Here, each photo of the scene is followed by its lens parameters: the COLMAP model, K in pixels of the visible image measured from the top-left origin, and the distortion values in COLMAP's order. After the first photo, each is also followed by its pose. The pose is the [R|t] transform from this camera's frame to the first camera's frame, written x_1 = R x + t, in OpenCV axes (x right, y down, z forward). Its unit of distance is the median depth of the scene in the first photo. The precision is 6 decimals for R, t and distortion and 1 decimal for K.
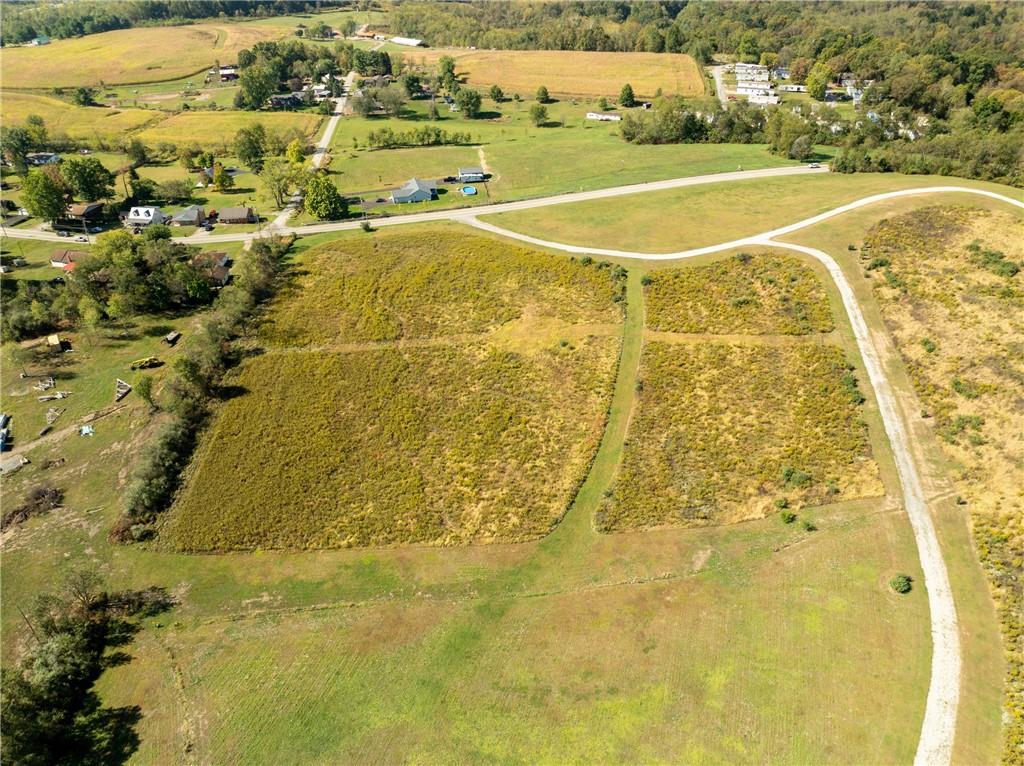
lens RADIAL K [[724.3, 0, 518.6], [0, 724.3, 376.3], [0, 0, 1]] dist [-0.038632, 0.005582]
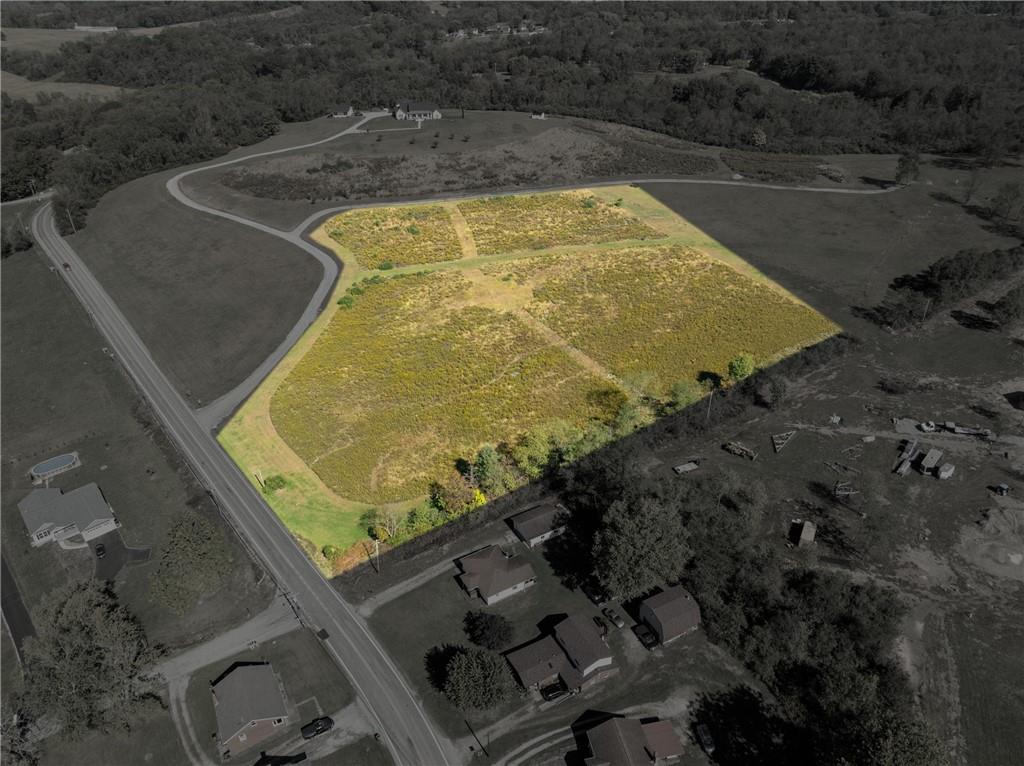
lens RADIAL K [[724.3, 0, 518.6], [0, 724.3, 376.3], [0, 0, 1]] dist [-0.038632, 0.005582]
pose [[-0.445328, -0.456726, 0.770120, -0.998370], [0.513004, 0.574787, 0.637531, -0.741559], [-0.733832, 0.678985, -0.021666, 1.114322]]
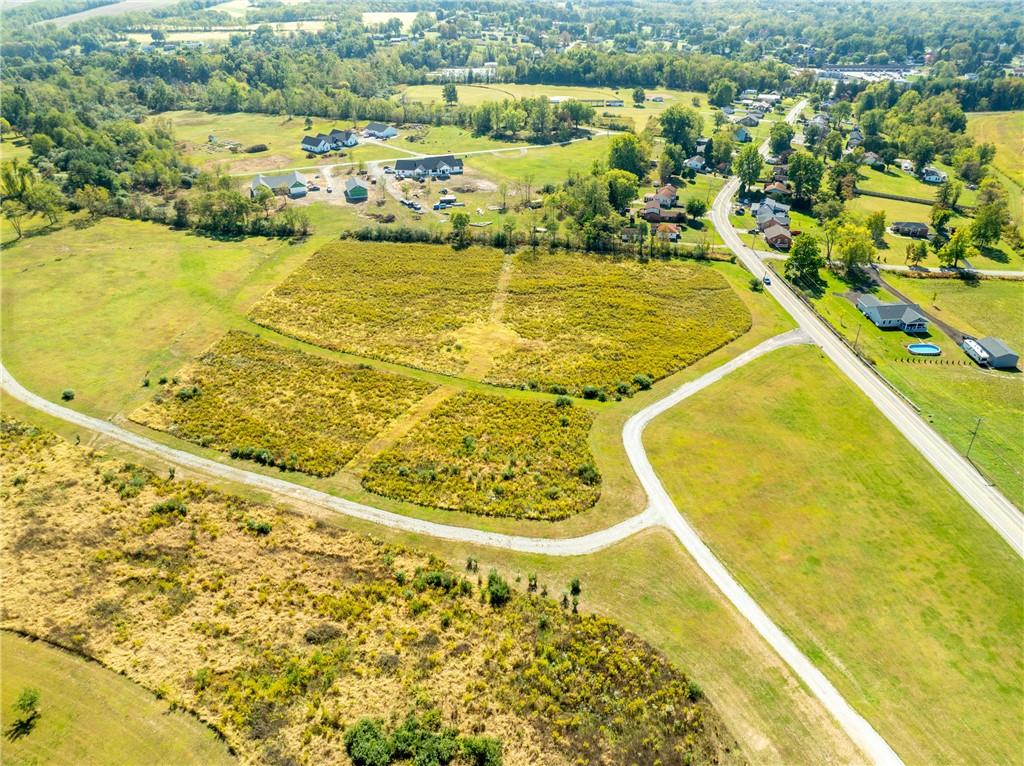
lens RADIAL K [[724.3, 0, 518.6], [0, 724.3, 376.3], [0, 0, 1]] dist [-0.038632, 0.005582]
pose [[-0.175241, 0.511264, -0.841368, 0.971761], [-0.539486, 0.665001, 0.516457, -0.619636], [0.823556, 0.544411, 0.159284, 0.912750]]
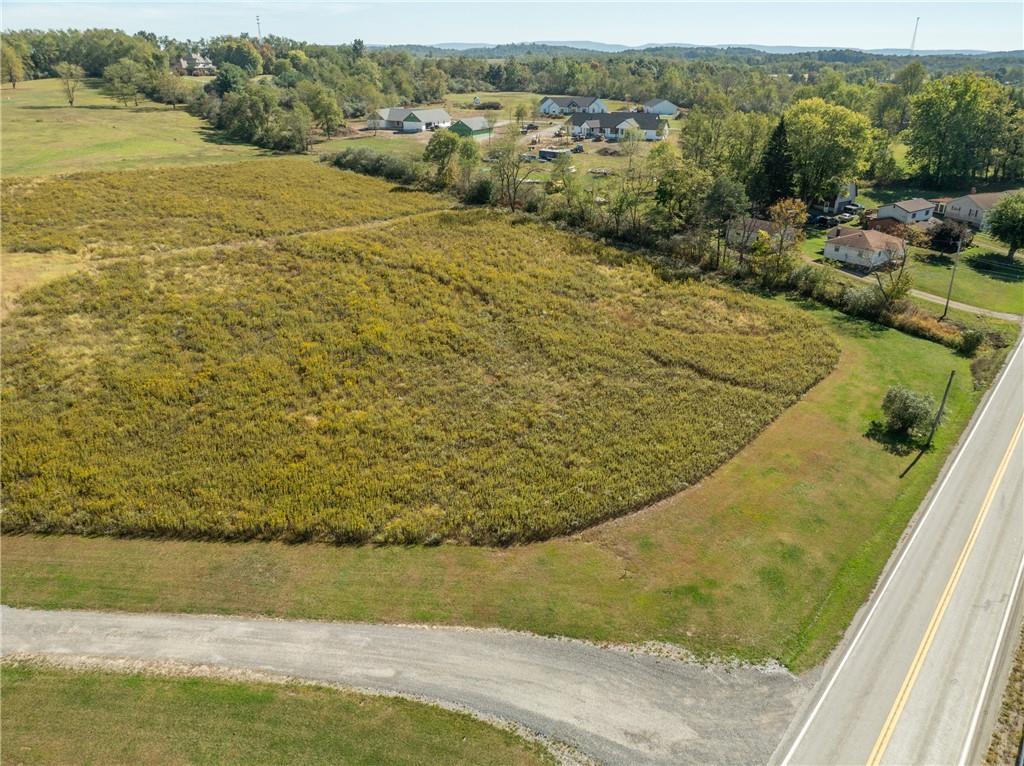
lens RADIAL K [[724.3, 0, 518.6], [0, 724.3, 376.3], [0, 0, 1]] dist [-0.038632, 0.005582]
pose [[-0.807094, 0.238618, -0.540056, 0.004243], [-0.328813, 0.578062, 0.746811, -0.470663], [0.490388, 0.780324, -0.388090, 1.409132]]
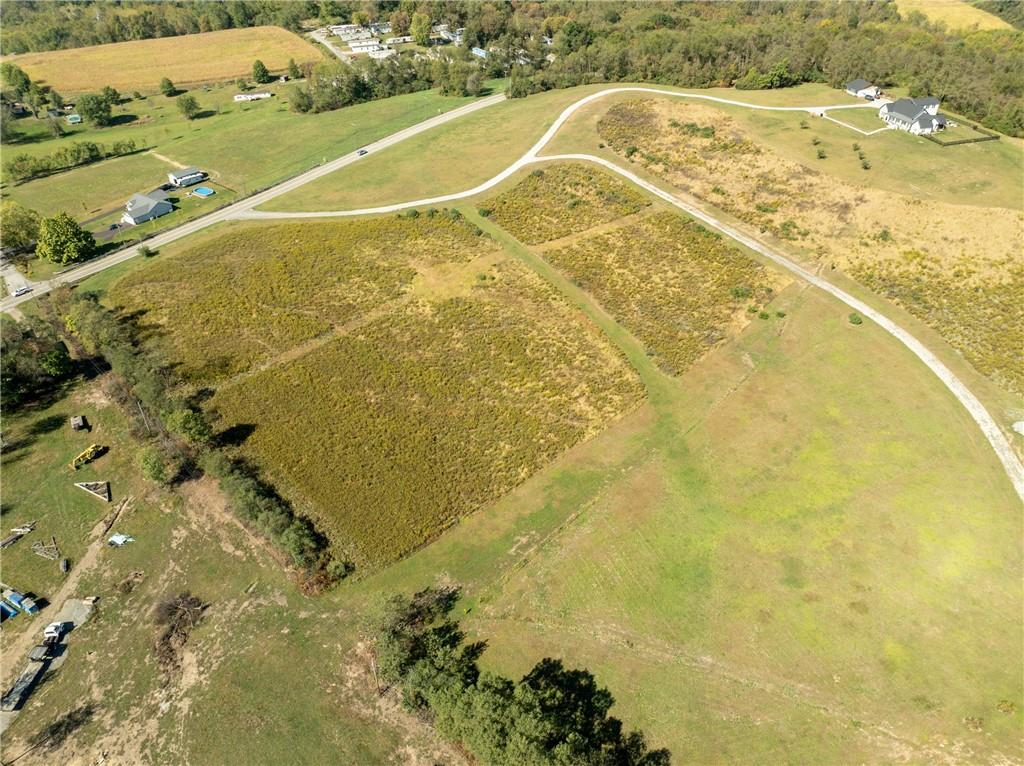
lens RADIAL K [[724.3, 0, 518.6], [0, 724.3, 376.3], [0, 0, 1]] dist [-0.038632, 0.005582]
pose [[0.769969, -0.373210, 0.517554, -0.509978], [0.355846, 0.924418, 0.137207, -0.037080], [-0.529643, 0.078524, 0.844578, 0.058823]]
